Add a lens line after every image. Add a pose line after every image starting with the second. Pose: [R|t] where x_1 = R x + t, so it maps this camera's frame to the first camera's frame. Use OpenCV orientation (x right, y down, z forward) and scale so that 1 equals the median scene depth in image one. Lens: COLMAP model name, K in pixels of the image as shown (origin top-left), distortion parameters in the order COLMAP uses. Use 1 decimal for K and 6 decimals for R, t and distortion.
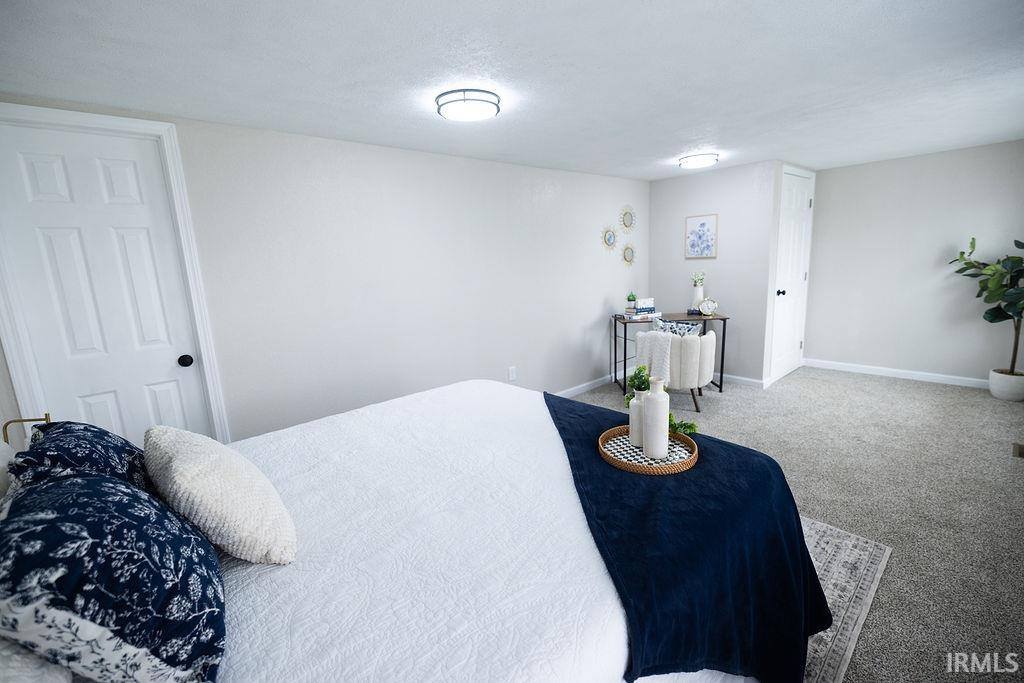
lens RADIAL K [[434.1, 0, 503.9], [0, 434.1, 336.5], [0, 0, 1]] dist [0.000413, 0.000393]
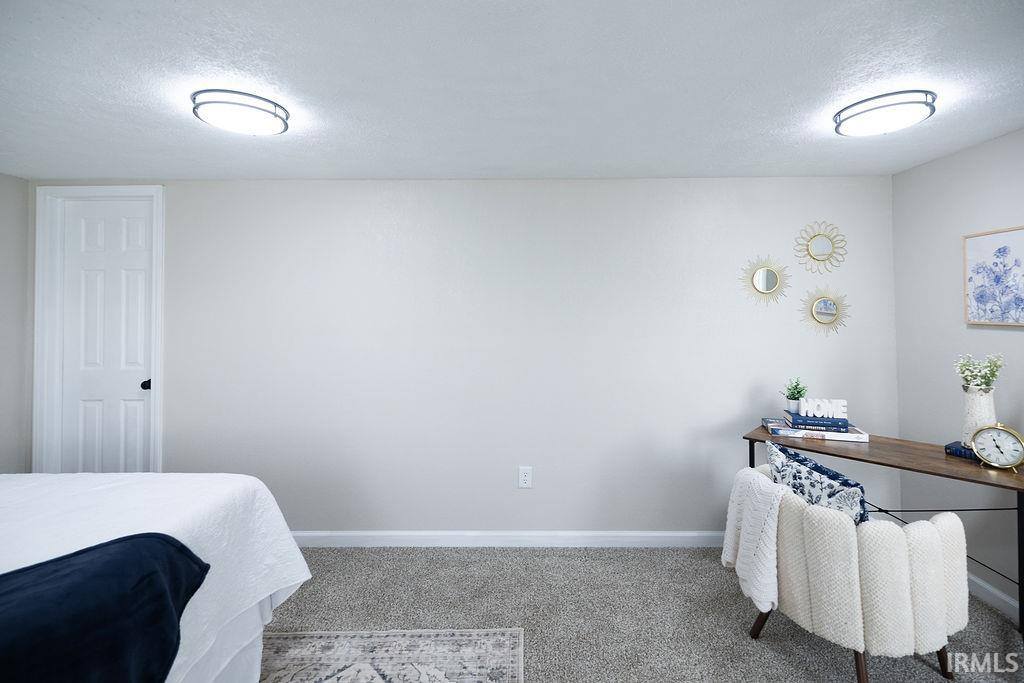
lens RADIAL K [[453.1, 0, 513.0], [0, 453.1, 298.1], [0, 0, 1]] dist [0.001743, 0.000340]
pose [[0.754517, 0.033542, -0.655422, 0.396998], [-0.147620, 0.981775, -0.119695, -0.086481], [0.639462, 0.187065, 0.745717, 0.363920]]
